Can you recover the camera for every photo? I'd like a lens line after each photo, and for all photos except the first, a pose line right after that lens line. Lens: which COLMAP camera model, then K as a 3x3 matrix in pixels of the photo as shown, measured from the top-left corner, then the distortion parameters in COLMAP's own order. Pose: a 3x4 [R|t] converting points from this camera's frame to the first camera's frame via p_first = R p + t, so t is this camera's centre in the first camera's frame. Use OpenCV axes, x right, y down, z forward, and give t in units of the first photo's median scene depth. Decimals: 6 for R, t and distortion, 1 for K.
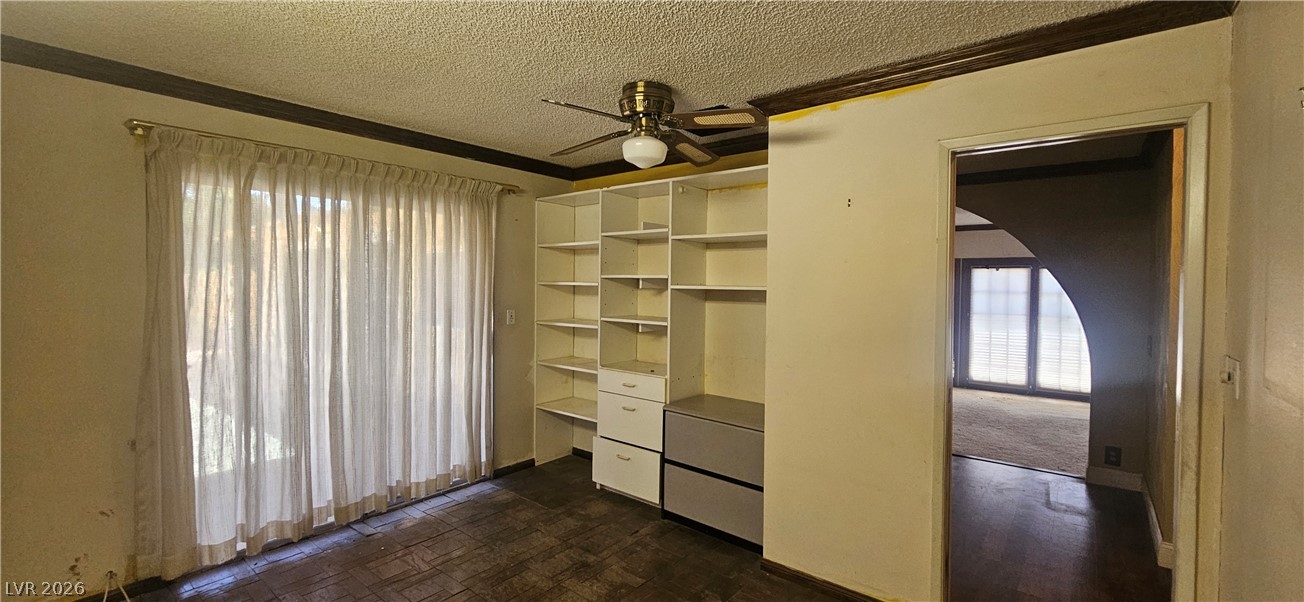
lens RADIAL K [[538.0, 0, 652.3], [0, 538.0, 299.5], [0, 0, 1]] dist [-0.003934, -0.000239]
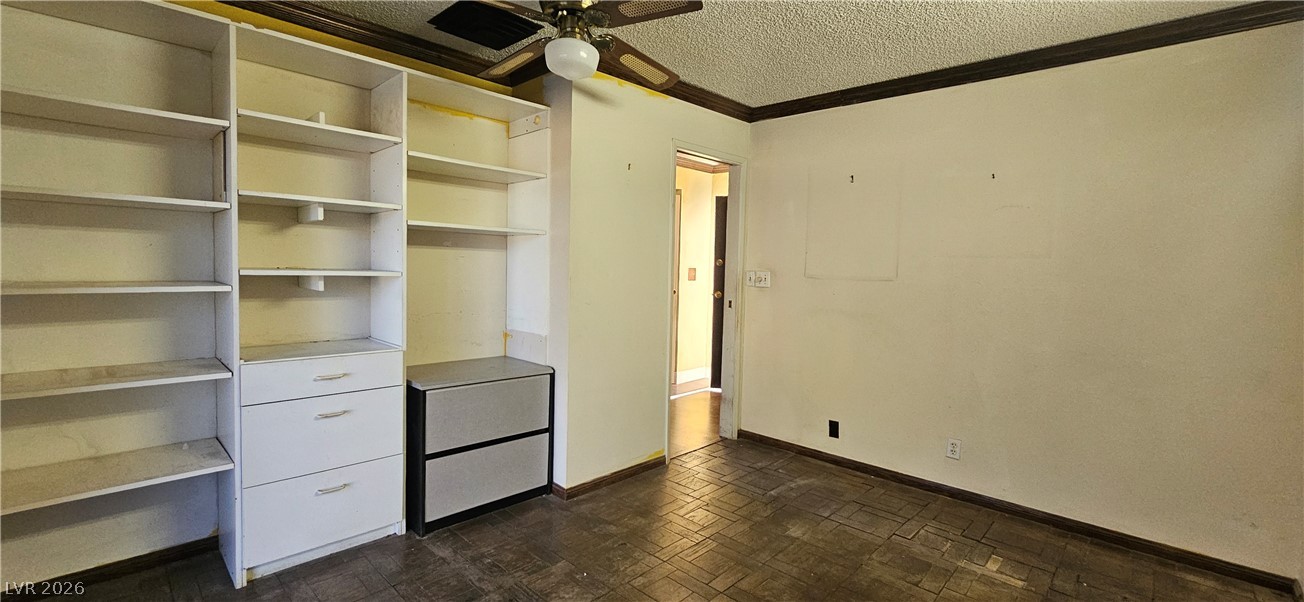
lens RADIAL K [[538.0, 0, 651.6], [0, 538.0, 293.5], [0, 0, 1]] dist [-0.003934, -0.000239]
pose [[0.074951, -0.061064, 0.995316, -0.740485], [0.006099, 0.998133, 0.060777, 0.034072], [-0.997169, 0.001515, 0.075183, 0.695915]]
